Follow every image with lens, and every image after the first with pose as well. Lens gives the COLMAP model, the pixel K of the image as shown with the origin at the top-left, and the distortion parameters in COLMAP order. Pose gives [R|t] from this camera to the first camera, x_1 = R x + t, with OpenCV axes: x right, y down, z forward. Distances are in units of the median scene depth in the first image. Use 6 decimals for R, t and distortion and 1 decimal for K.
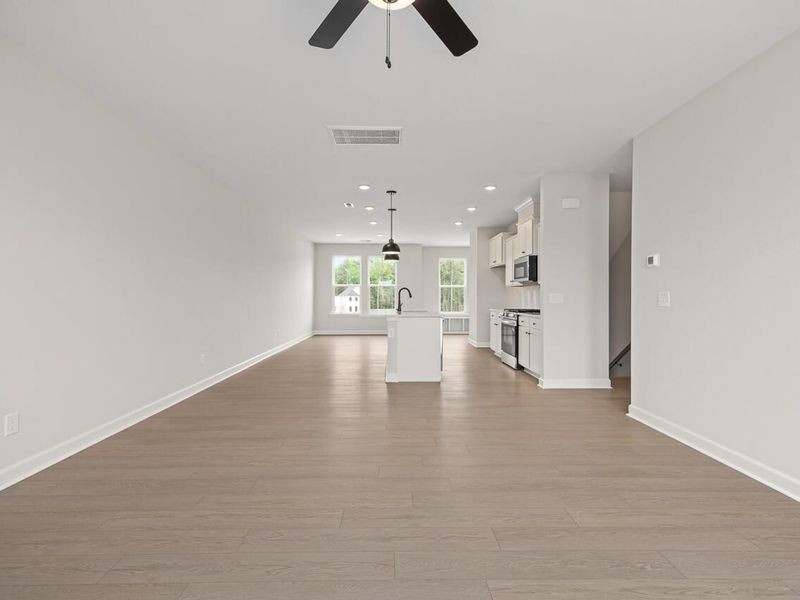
lens RADIAL K [[388.1, 0, 394.6], [0, 388.1, 298.5], [0, 0, 1]] dist [0.001196, 0.001219]
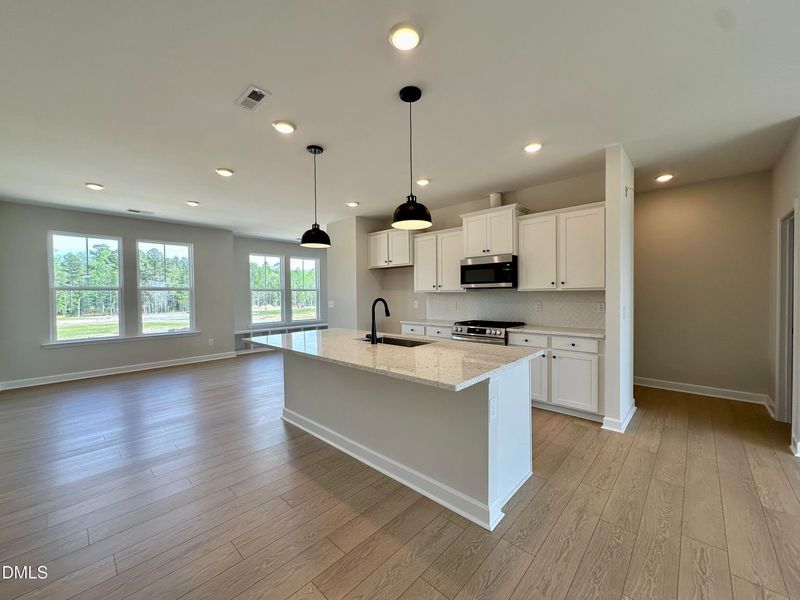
lens RADIAL K [[323.4, 0, 400.2], [0, 323.4, 298.1], [0, 0, 1]] dist [-0.001997, 0.000050]
pose [[0.689706, -0.014760, 0.723939, -0.292678], [0.015272, 0.999866, 0.005836, -0.030192], [-0.723928, 0.007031, 0.689840, 0.712978]]
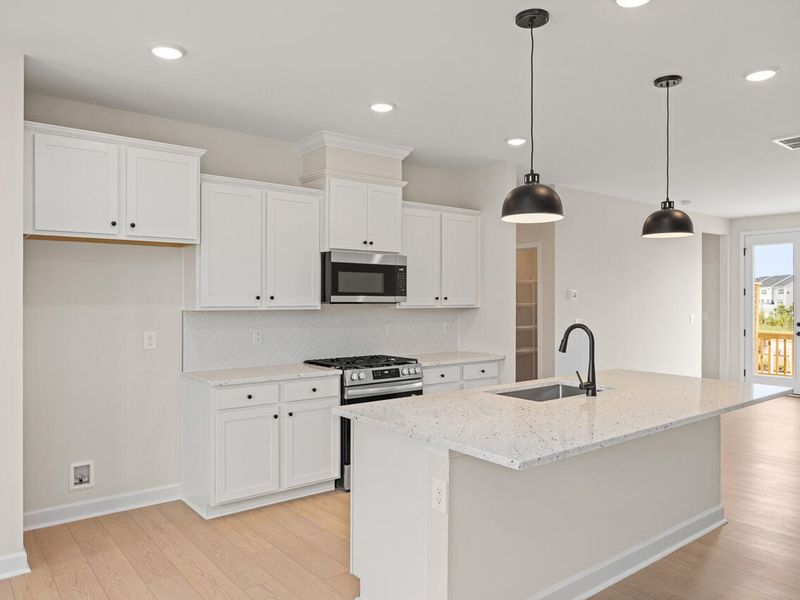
lens RADIAL K [[579.6, 0, 405.4], [0, 579.6, 300.9], [0, 0, 1]] dist [-0.005610, -0.004073]
pose [[-0.615982, 0.023215, 0.787418, -0.289043], [0.021352, 0.999690, -0.012770, -0.037306], [-0.787471, 0.008947, -0.616287, 1.498812]]
